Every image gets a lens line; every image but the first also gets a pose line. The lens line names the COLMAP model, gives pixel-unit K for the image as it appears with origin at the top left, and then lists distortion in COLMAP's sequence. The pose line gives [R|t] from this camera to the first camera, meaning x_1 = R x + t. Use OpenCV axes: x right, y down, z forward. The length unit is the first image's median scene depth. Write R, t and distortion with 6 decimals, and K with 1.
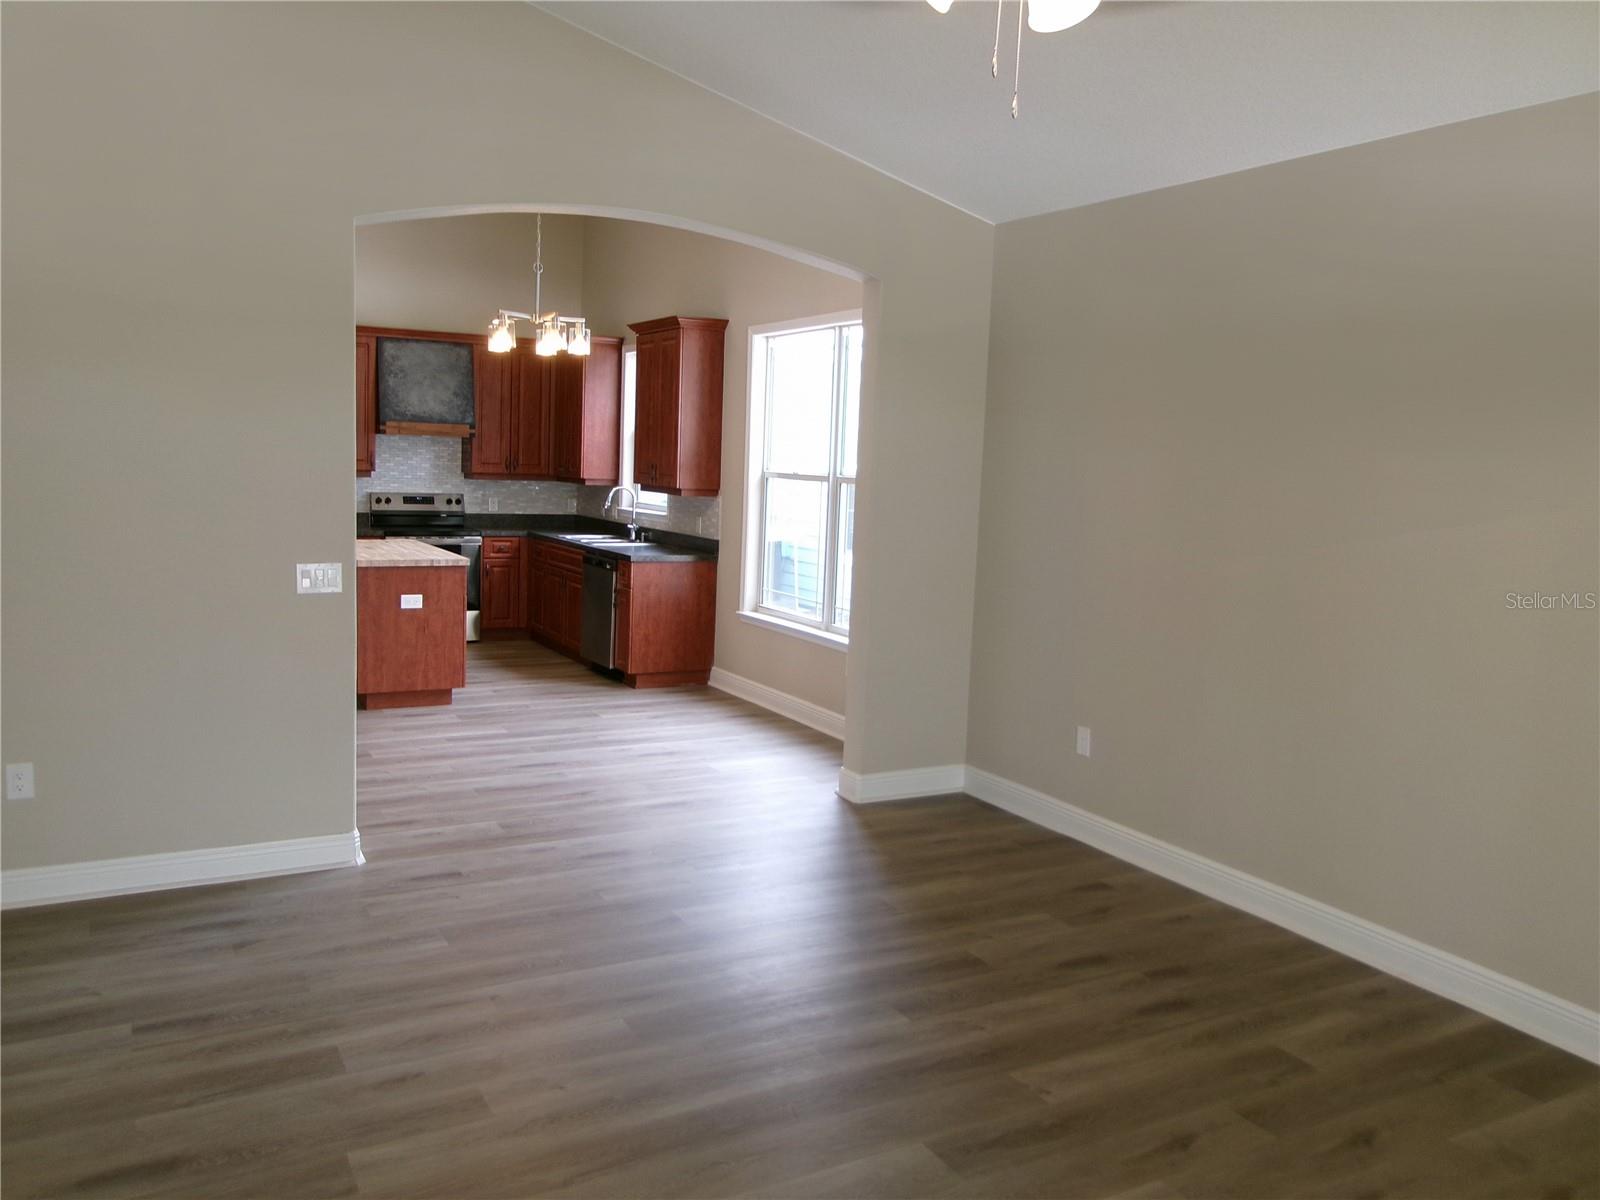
lens RADIAL K [[1295.7, 0, 797.6], [0, 1295.7, 590.0], [0, 0, 1]] dist [-0.047499, 0.103733]
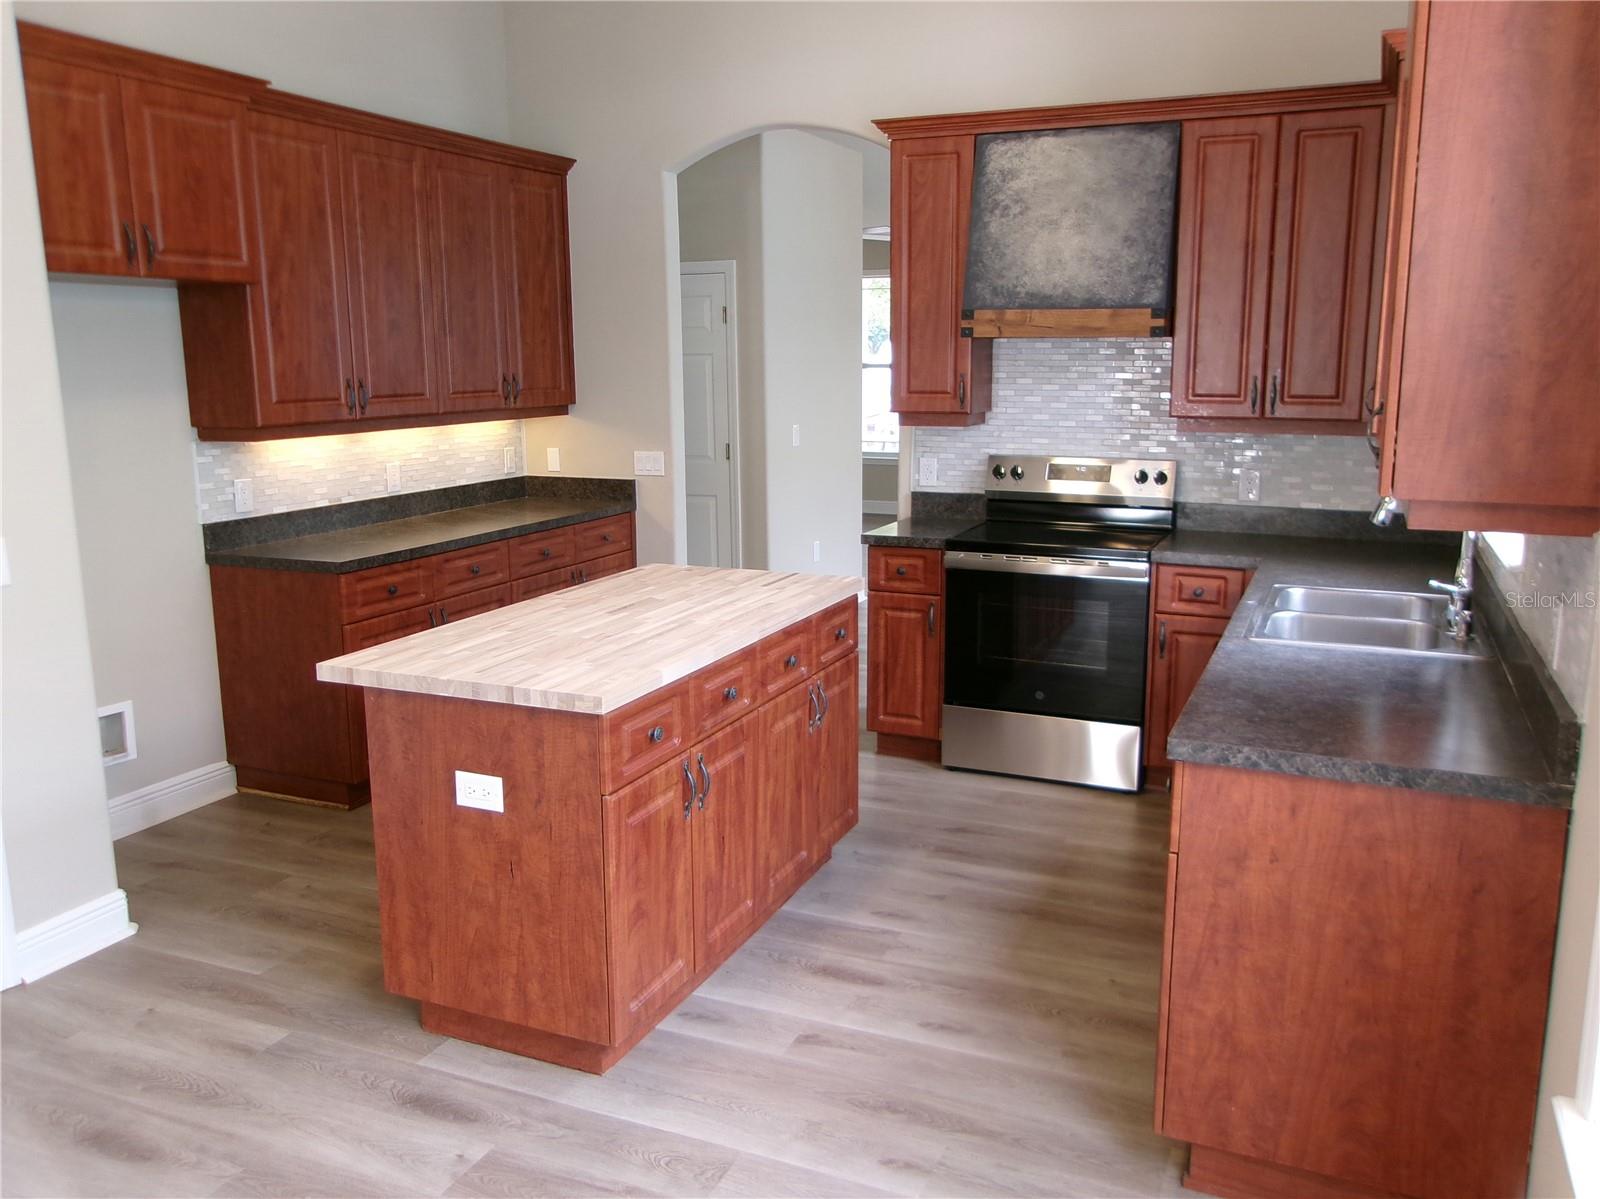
lens RADIAL K [[1295.7, 0, 797.6], [0, 1295.7, 589.5], [0, 0, 1]] dist [-0.047499, 0.103733]
pose [[0.608568, 0.104362, -0.786609, 0.034546], [-0.057660, 0.994509, 0.087336, -0.075981], [0.791404, -0.007794, 0.611244, 0.755014]]
